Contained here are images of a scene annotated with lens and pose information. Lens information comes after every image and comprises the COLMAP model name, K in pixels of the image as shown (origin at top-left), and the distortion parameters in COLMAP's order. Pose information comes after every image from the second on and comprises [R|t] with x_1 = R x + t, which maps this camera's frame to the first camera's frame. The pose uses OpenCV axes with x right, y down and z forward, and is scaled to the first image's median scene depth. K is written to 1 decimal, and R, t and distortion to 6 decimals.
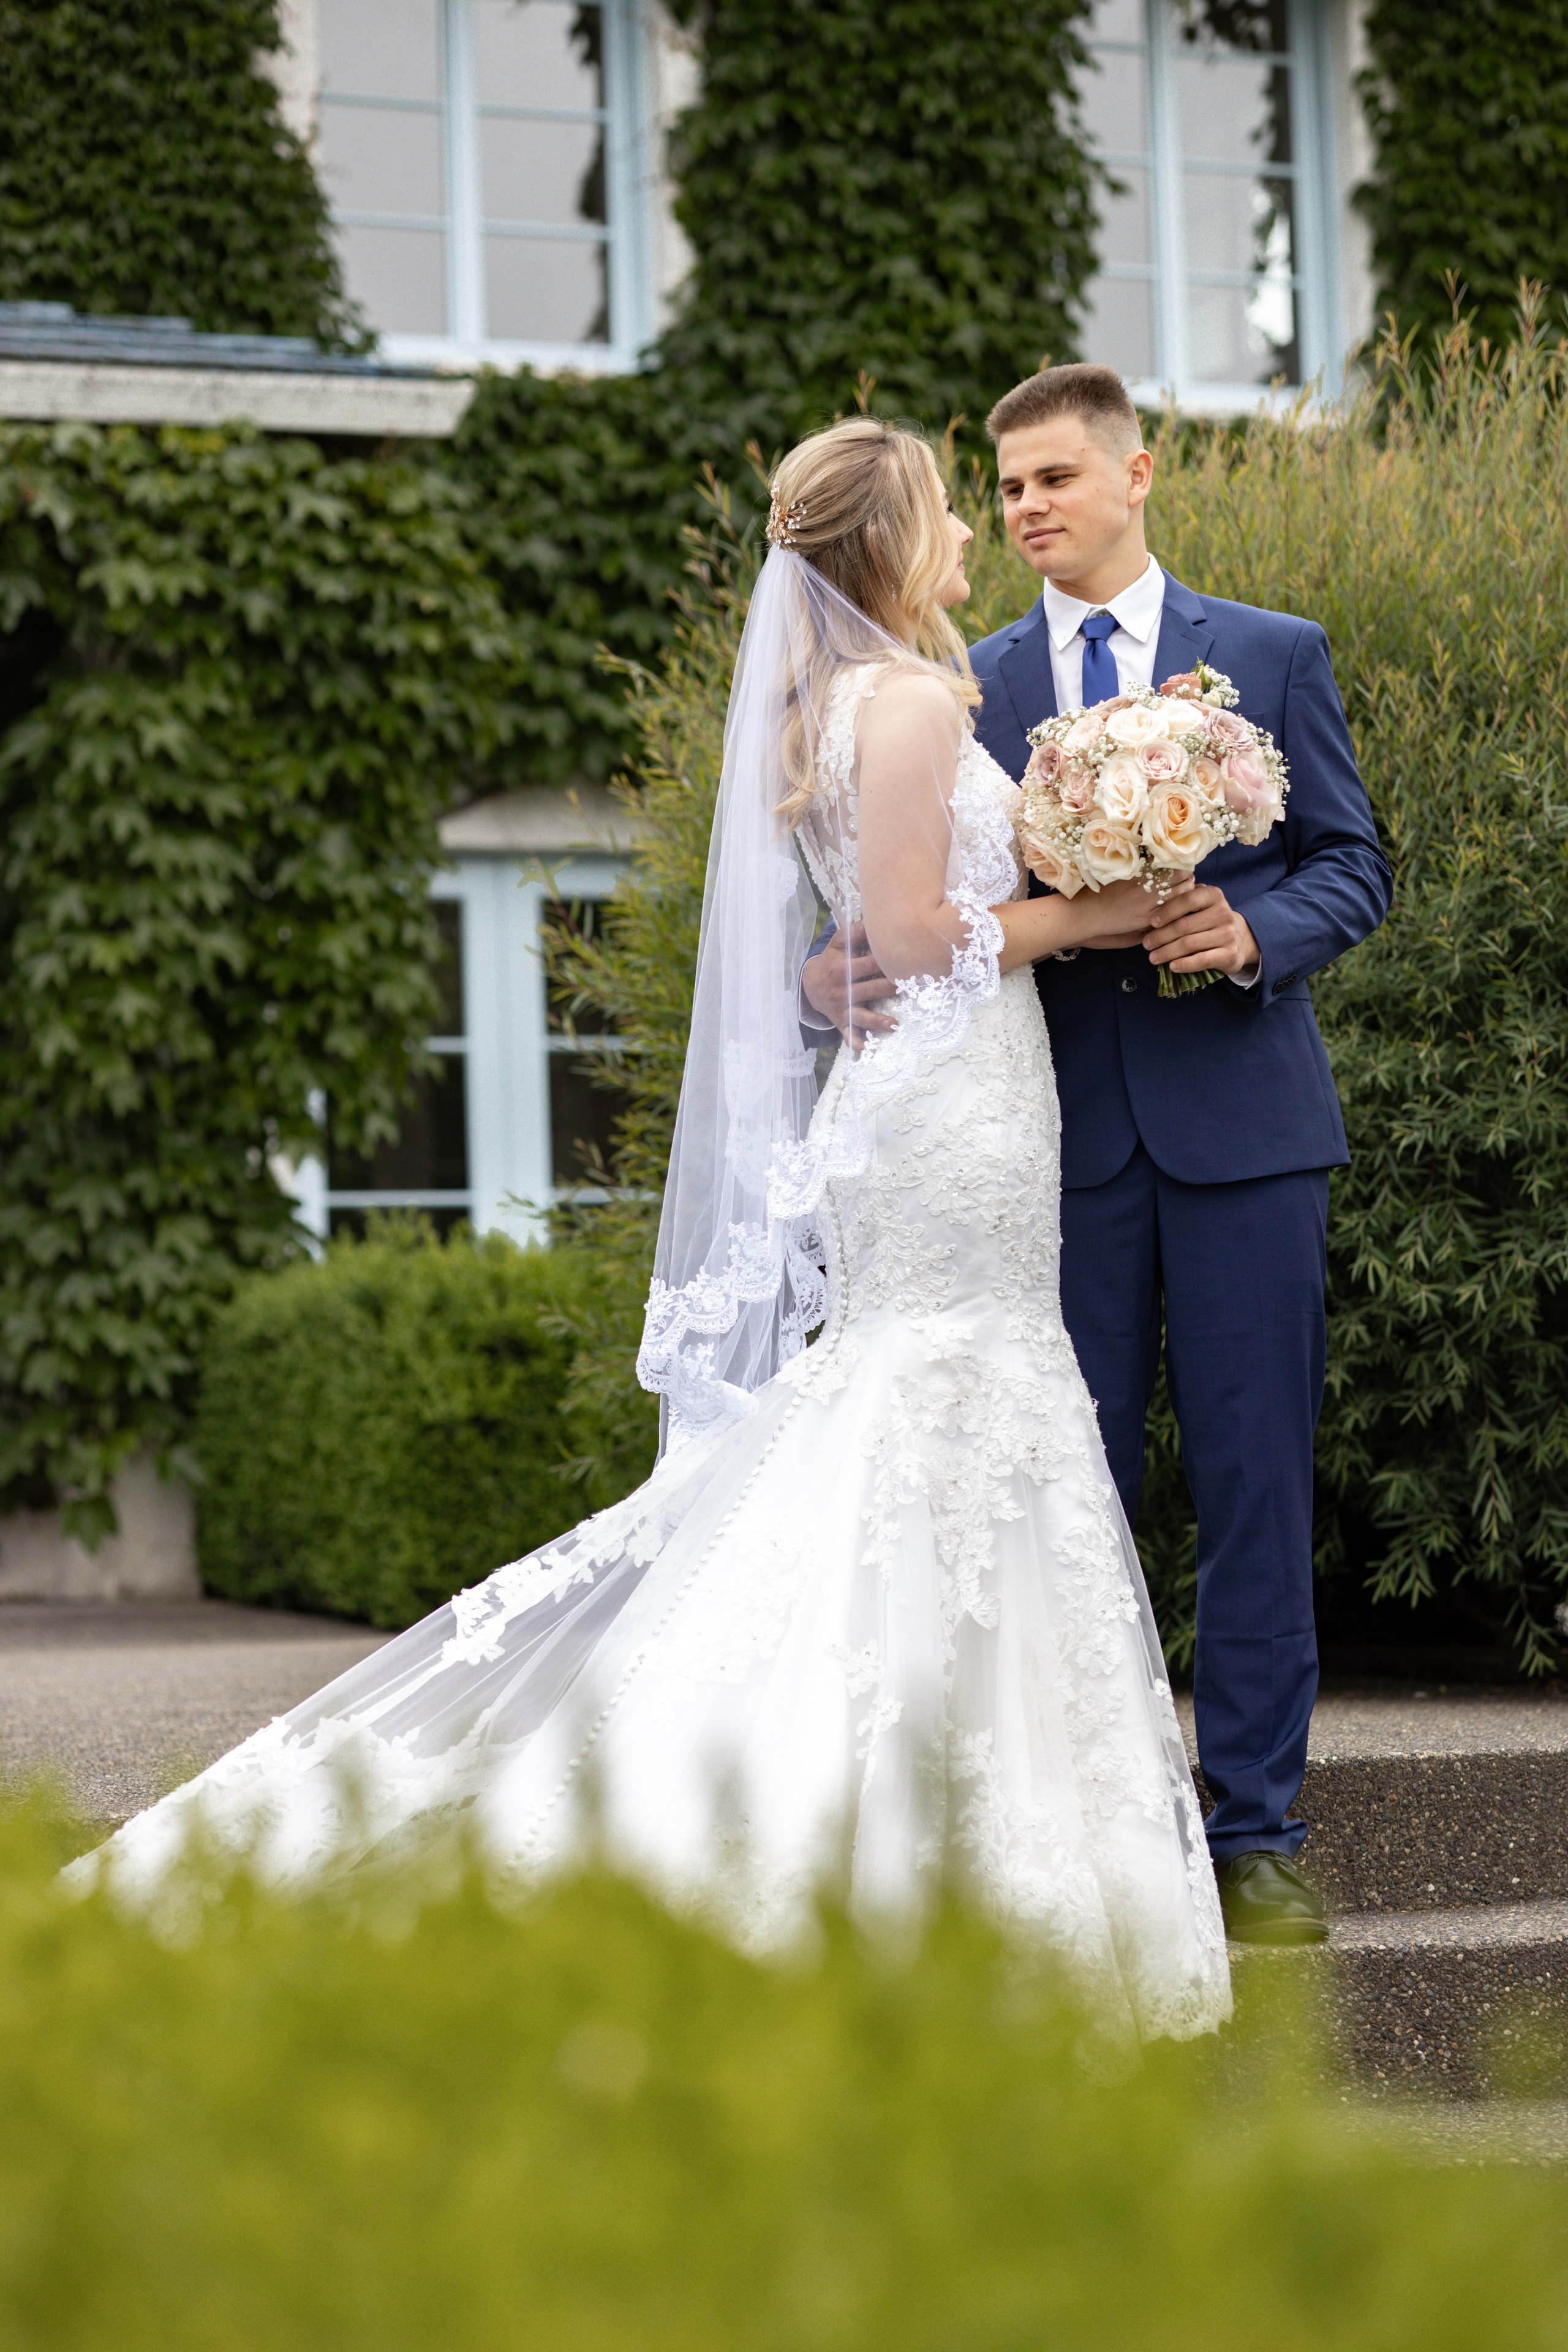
lens RADIAL K [[5571.8, 0, 710.2], [0, 5571.8, 1385.2], [0, 0, 1]] dist [0.090601, -0.956918]
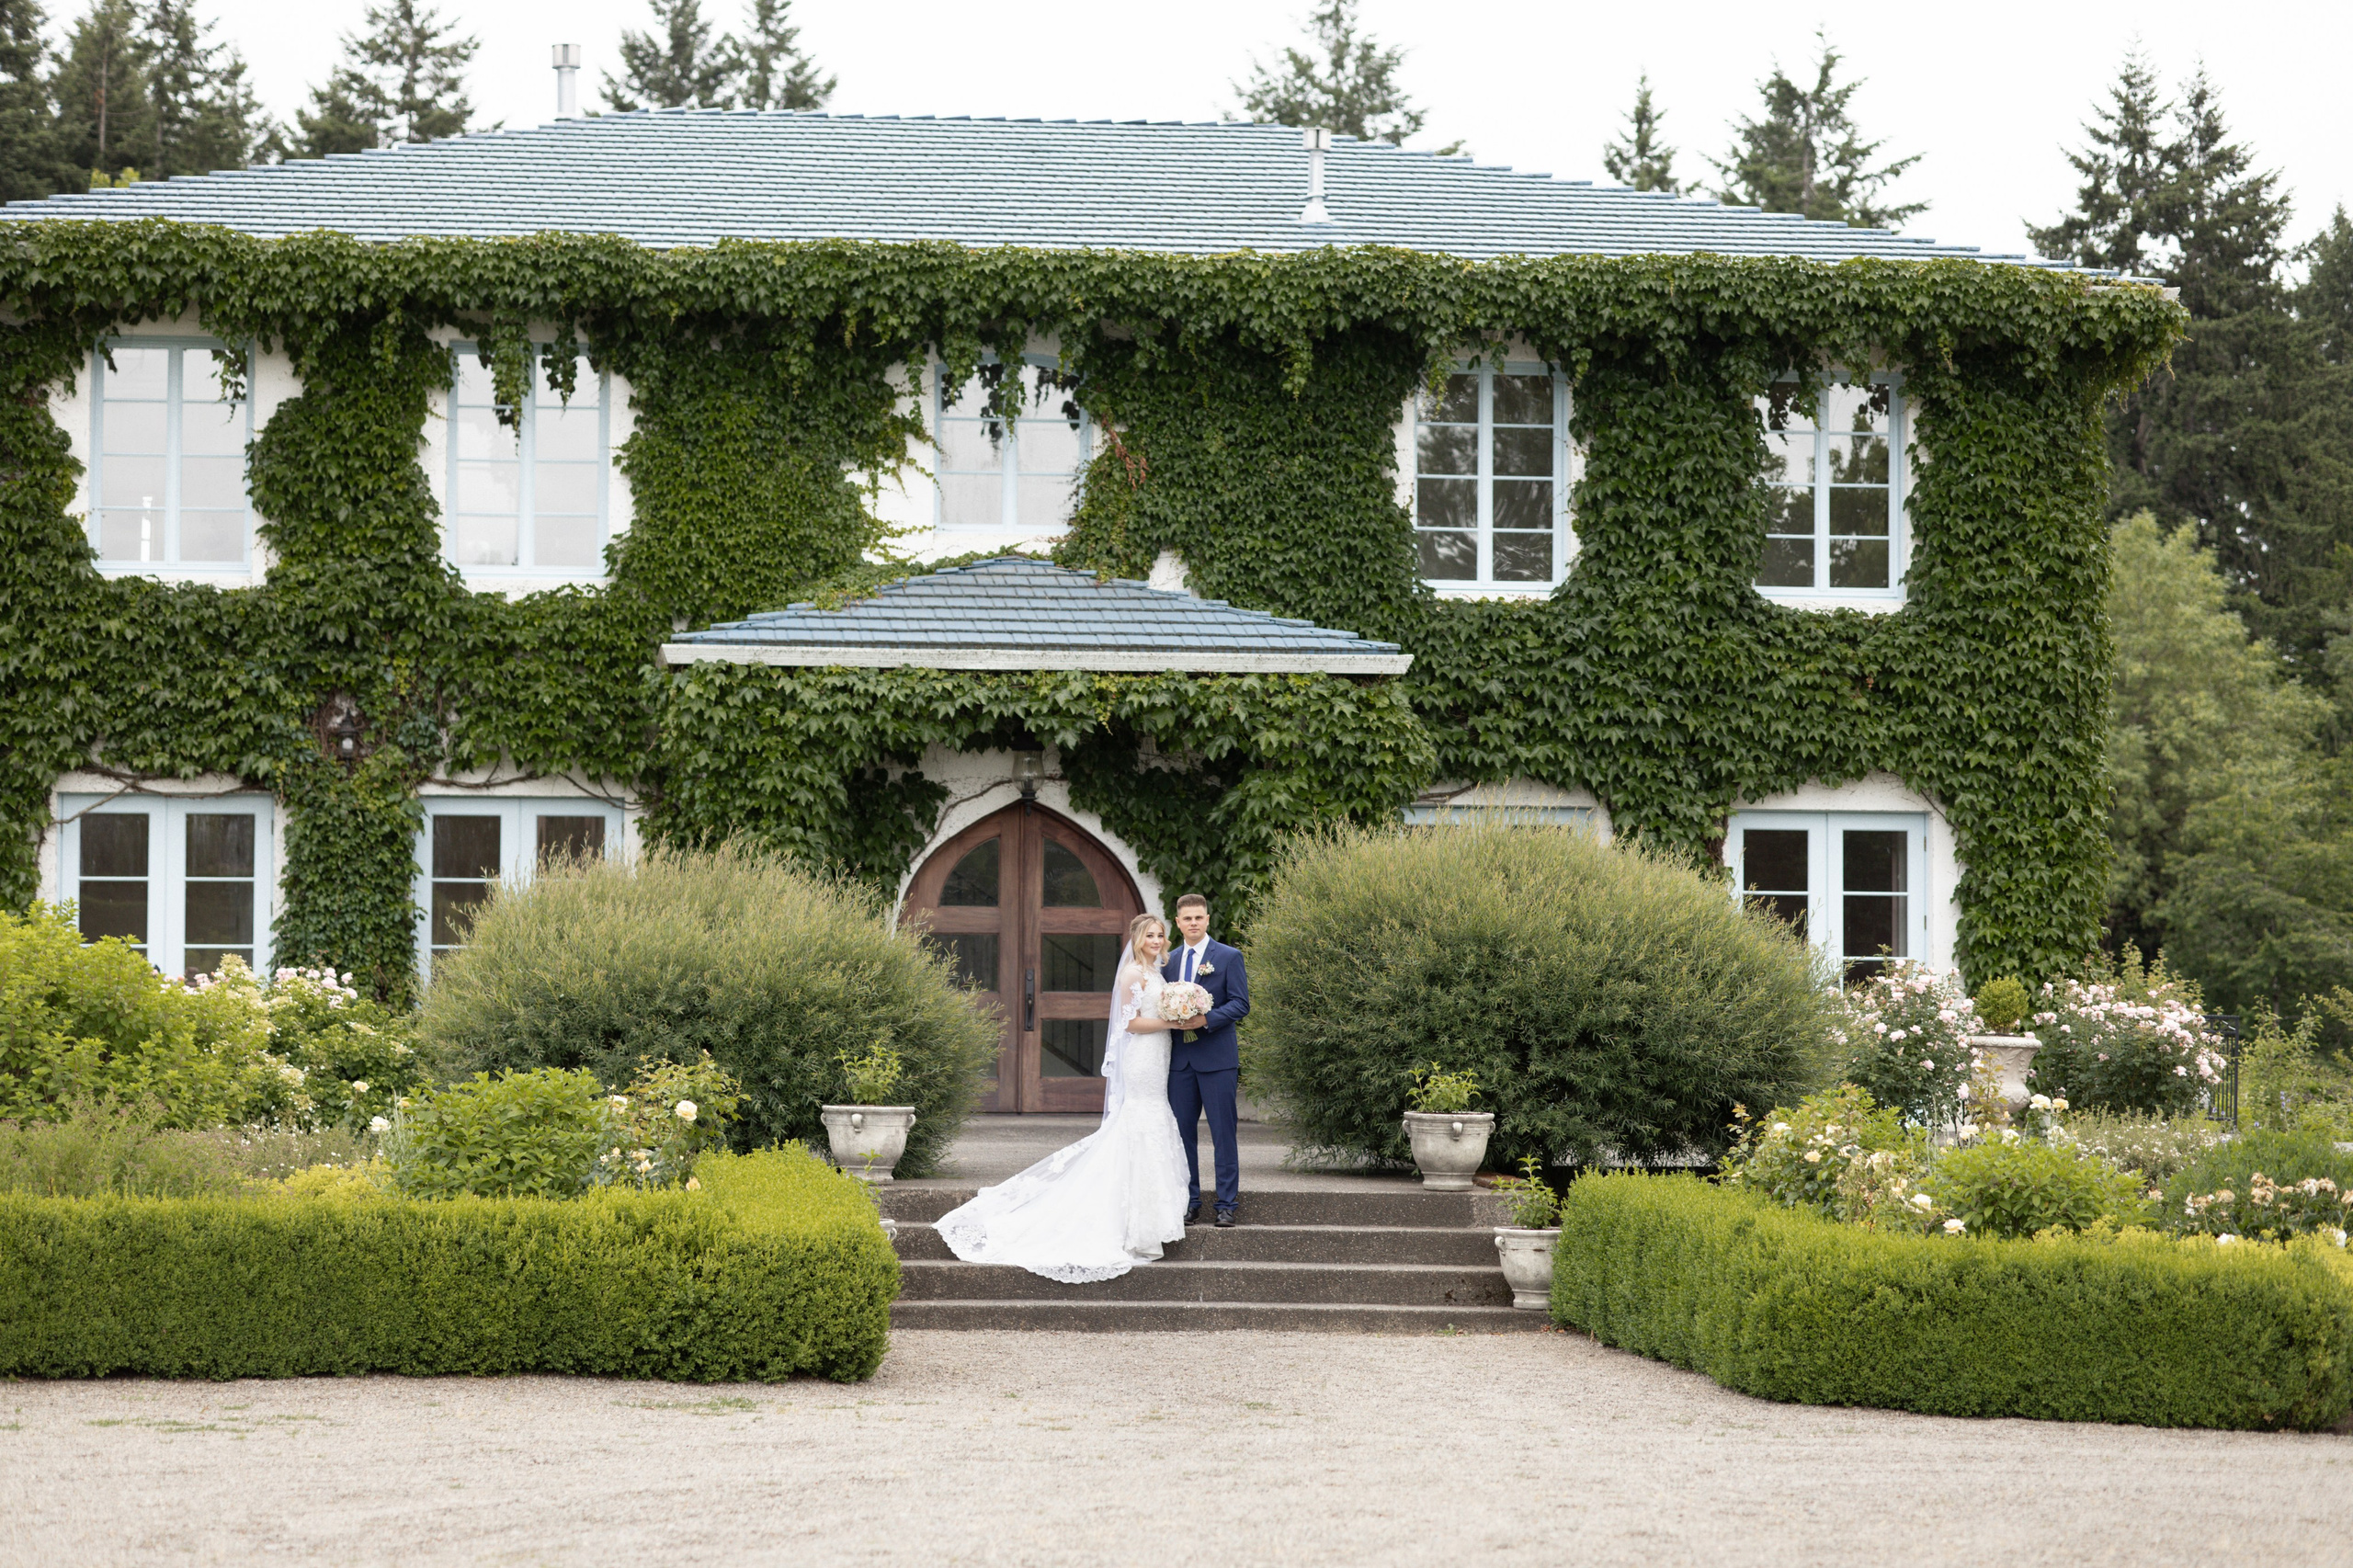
lens RADIAL K [[5775.0, 0, 1038.3], [0, 5775.0, 900.1], [0, 0, 1]] dist [0.746855, -0.150975]
pose [[0.955466, 0.029422, -0.293630, 0.580971], [-0.025760, 0.999535, 0.016333, -0.108143], [0.293974, -0.008042, 0.955780, -1.596504]]
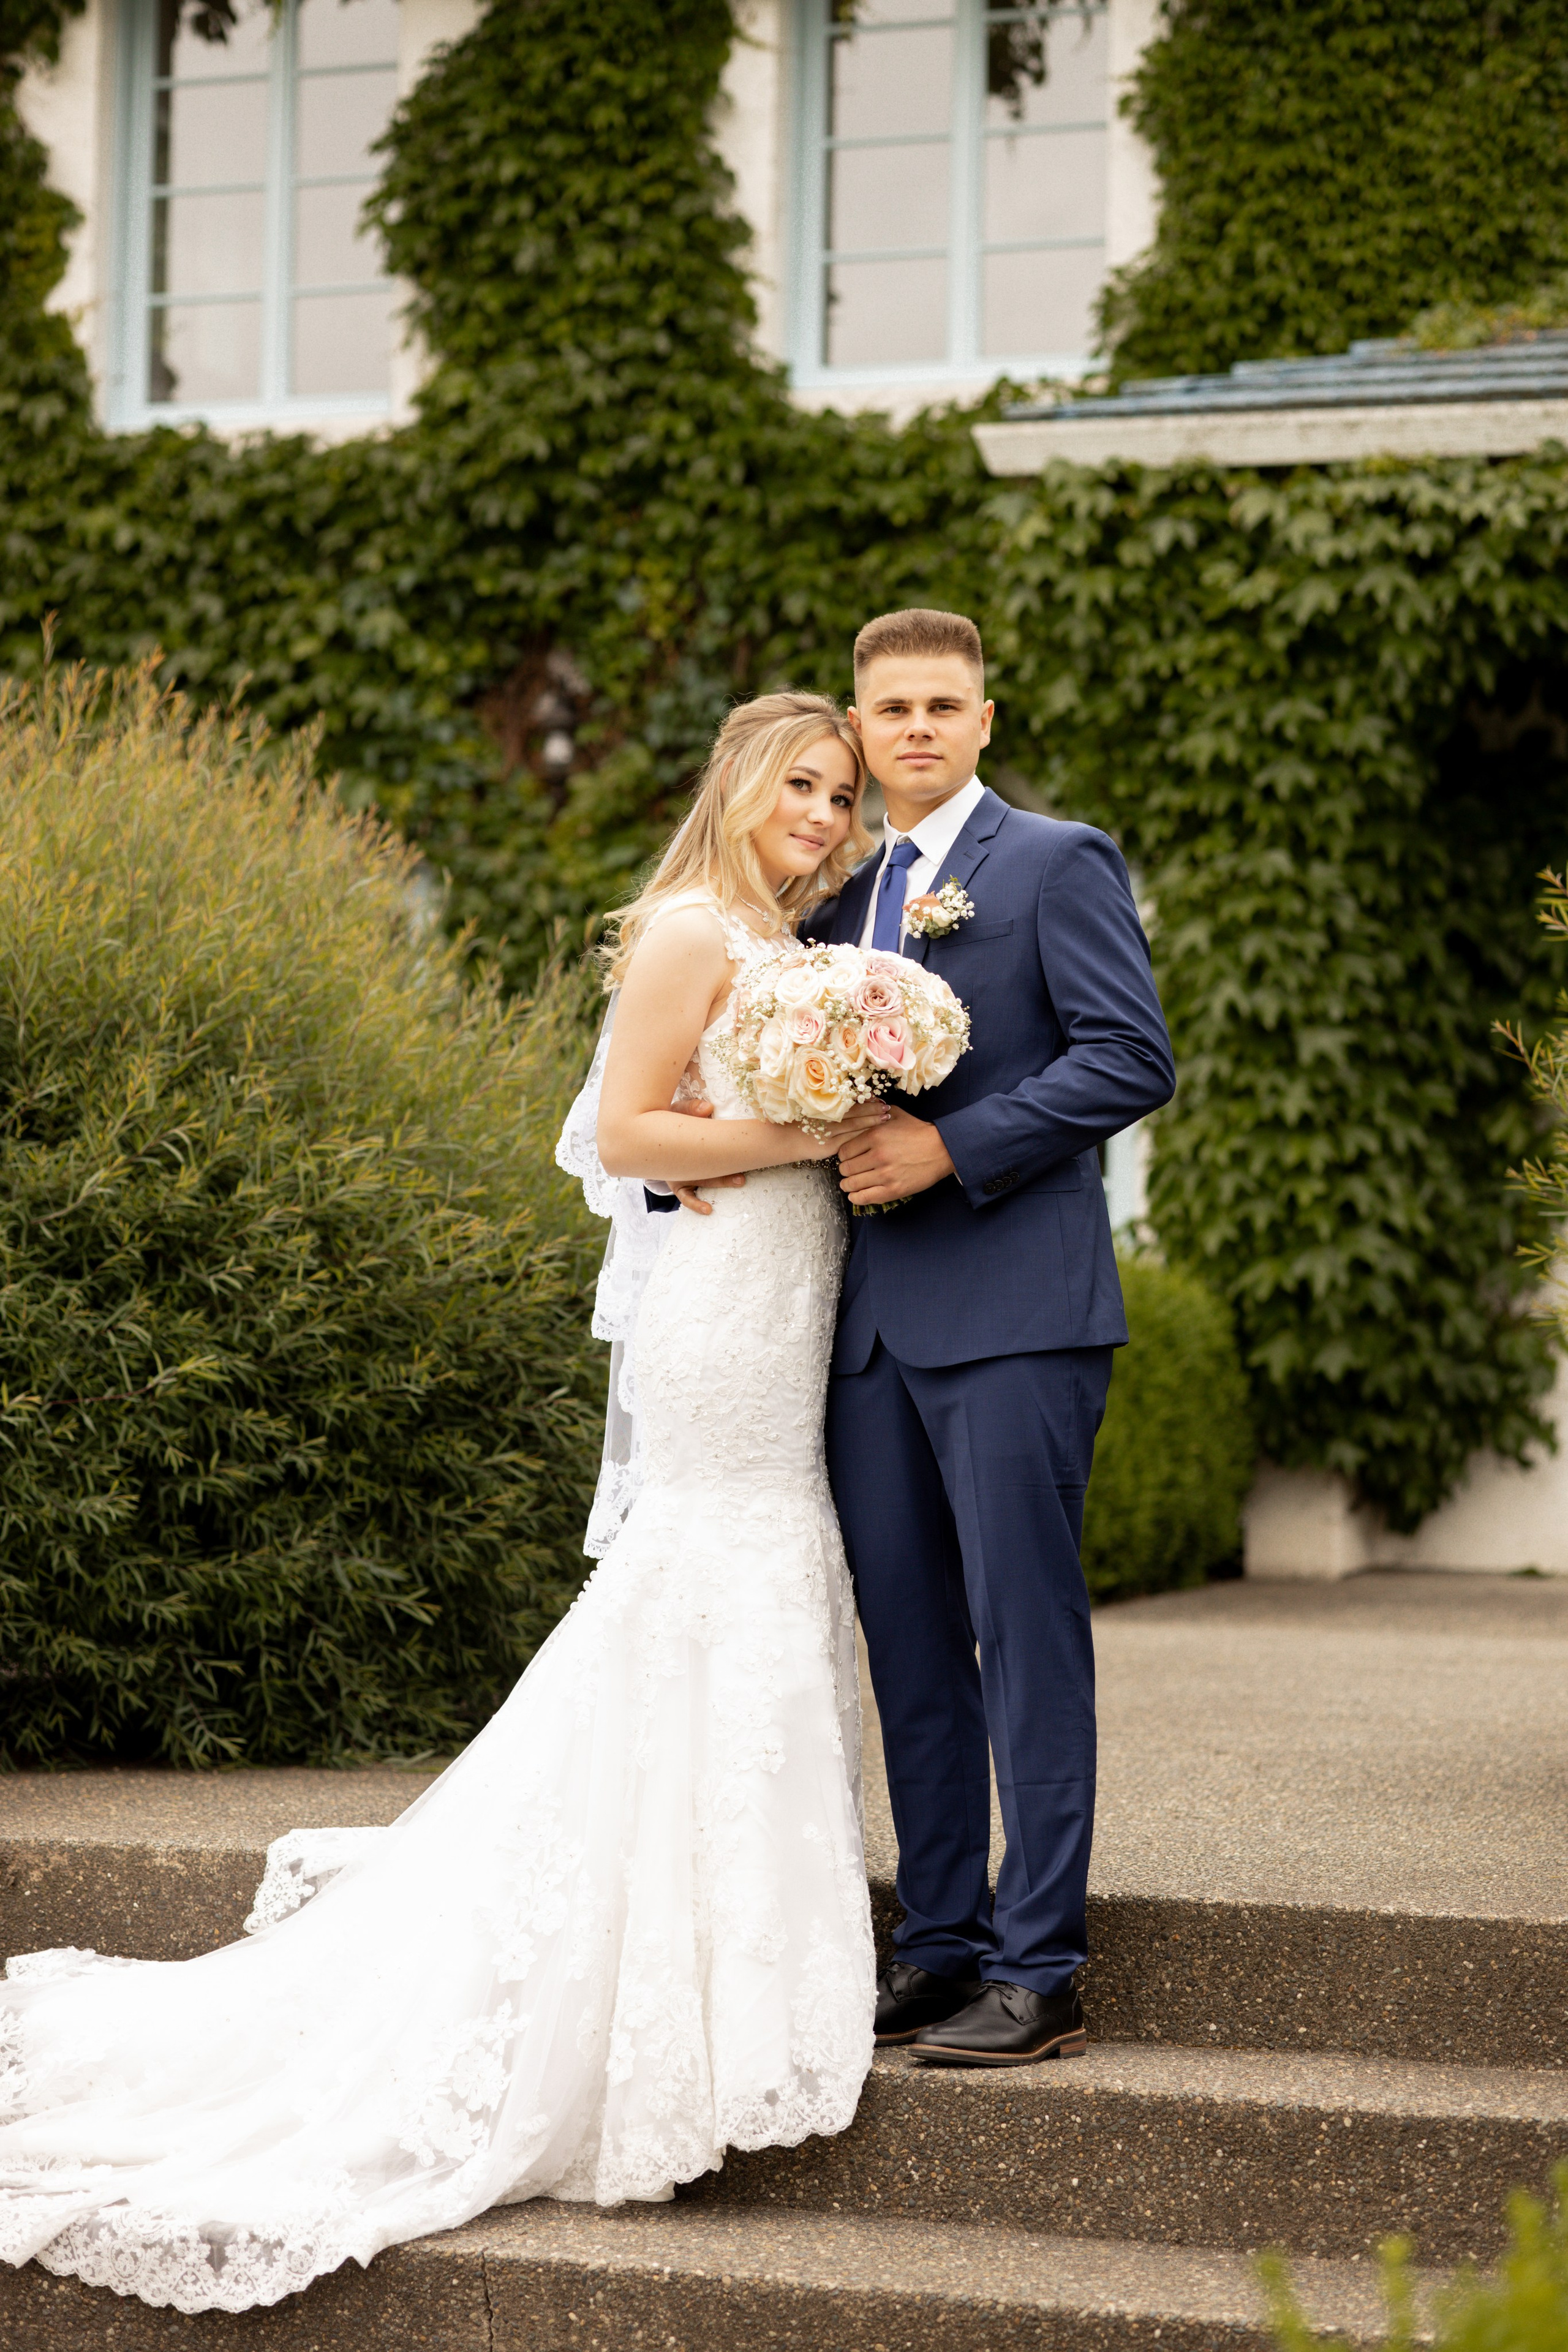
lens RADIAL K [[5571.8, 0, 710.2], [0, 5571.8, 1385.2], [0, 0, 1]] dist [0.090601, -0.956918]
pose [[0.718884, 0.035907, -0.694203, 0.349132], [-0.017788, 0.999288, 0.033266, -0.028401], [0.694903, -0.011566, 0.719011, 0.080185]]
